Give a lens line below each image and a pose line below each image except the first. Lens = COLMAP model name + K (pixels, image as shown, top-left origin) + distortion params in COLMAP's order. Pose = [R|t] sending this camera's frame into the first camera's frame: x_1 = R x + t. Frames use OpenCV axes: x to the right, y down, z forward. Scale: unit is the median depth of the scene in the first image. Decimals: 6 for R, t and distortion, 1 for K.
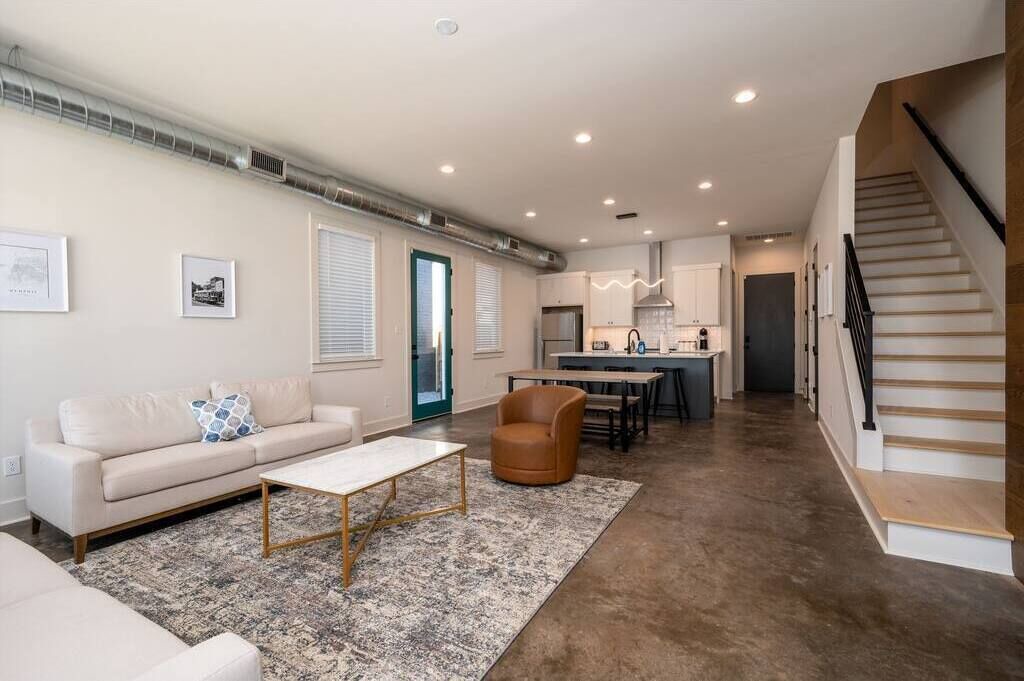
lens RADIAL K [[462.8, 0, 506.1], [0, 462.8, 341.9], [0, 0, 1]] dist [0.000103, 0.000209]
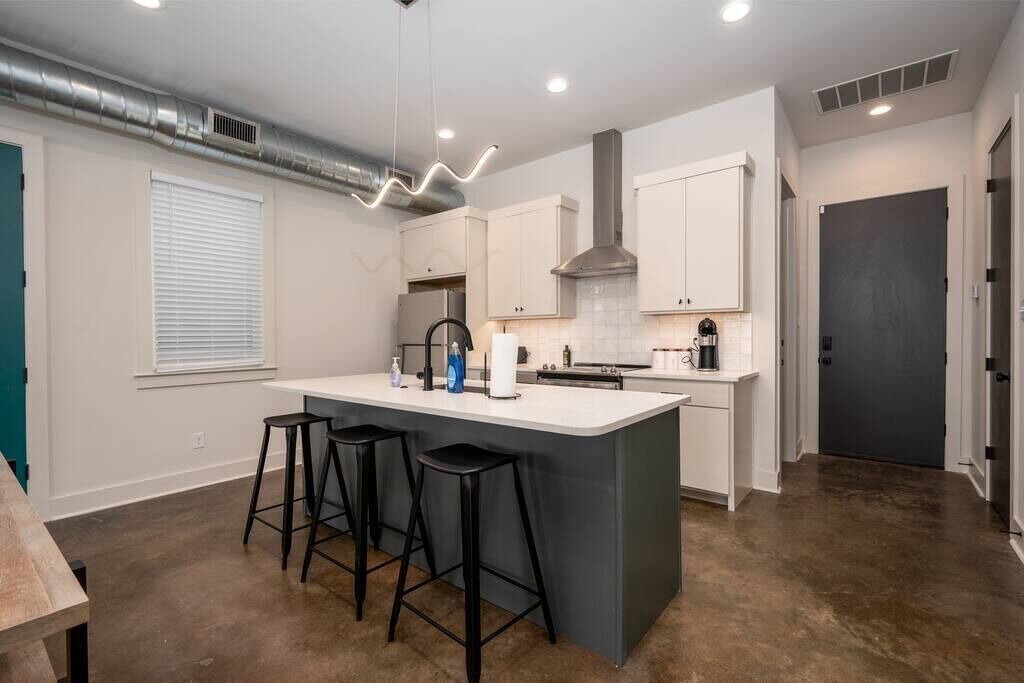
lens RADIAL K [[462.8, 0, 517.5], [0, 462.8, 341.0], [0, 0, 1]] dist [0.000103, 0.000209]
pose [[0.988237, 0.003325, -0.152895, 0.306474], [-0.002539, 0.999983, 0.005331, -0.010381], [0.152910, -0.004880, 0.988228, 0.532868]]
